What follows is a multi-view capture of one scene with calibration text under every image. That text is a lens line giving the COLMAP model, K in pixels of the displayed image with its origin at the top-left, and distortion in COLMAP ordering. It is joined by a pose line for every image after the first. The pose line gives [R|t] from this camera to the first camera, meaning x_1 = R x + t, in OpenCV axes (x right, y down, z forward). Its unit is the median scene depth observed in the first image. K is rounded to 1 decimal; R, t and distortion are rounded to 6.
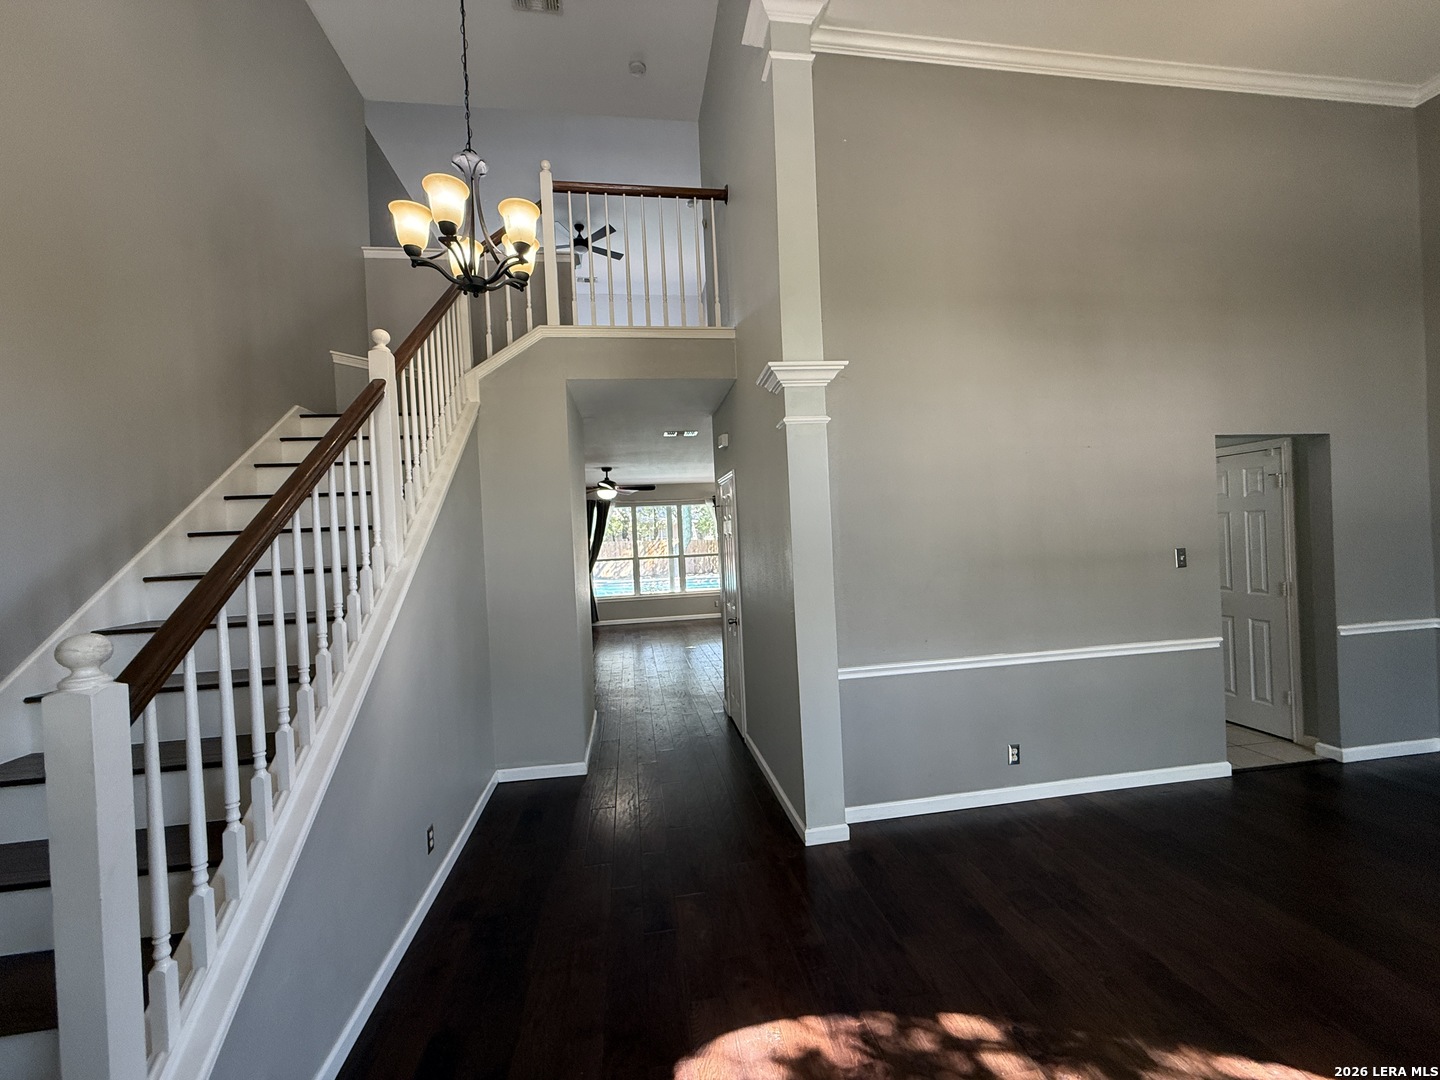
lens RADIAL K [[576.8, 0, 716.3], [0, 576.8, 542.4], [0, 0, 1]] dist [0.001121, 0.000000]
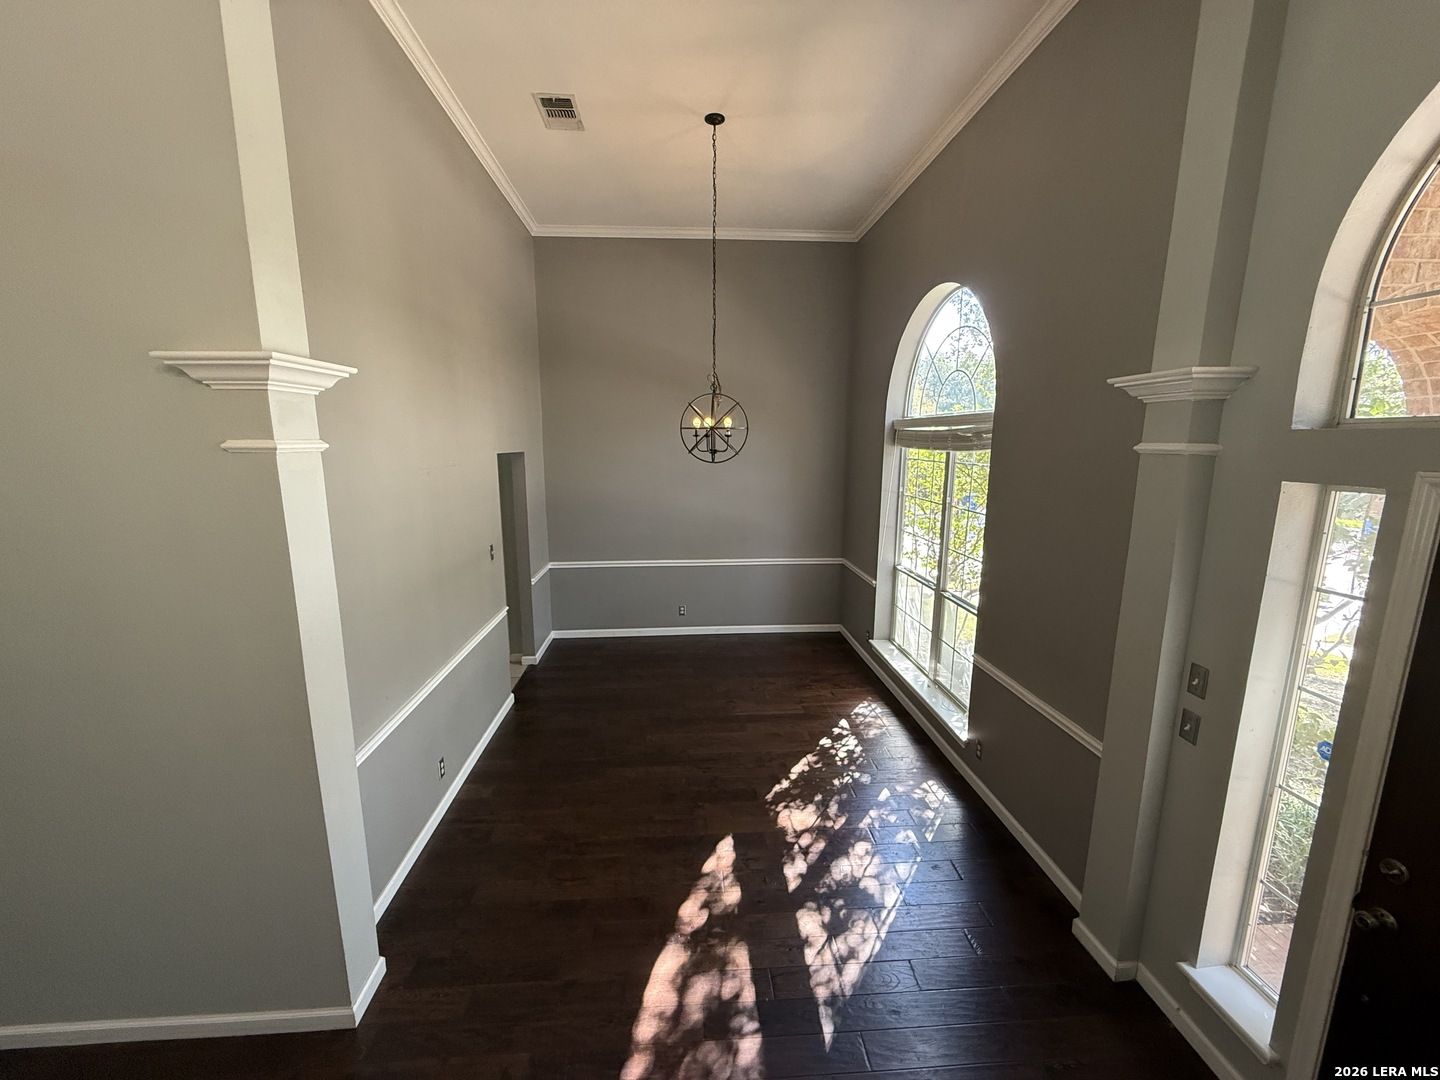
lens RADIAL K [[576.8, 0, 715.6], [0, 576.8, 535.9], [0, 0, 1]] dist [0.001121, 0.000000]
pose [[0.088934, -0.122736, 0.988447, -0.463382], [0.006465, 0.992429, 0.122649, -0.191200], [-0.996017, -0.004517, 0.089054, 0.481607]]
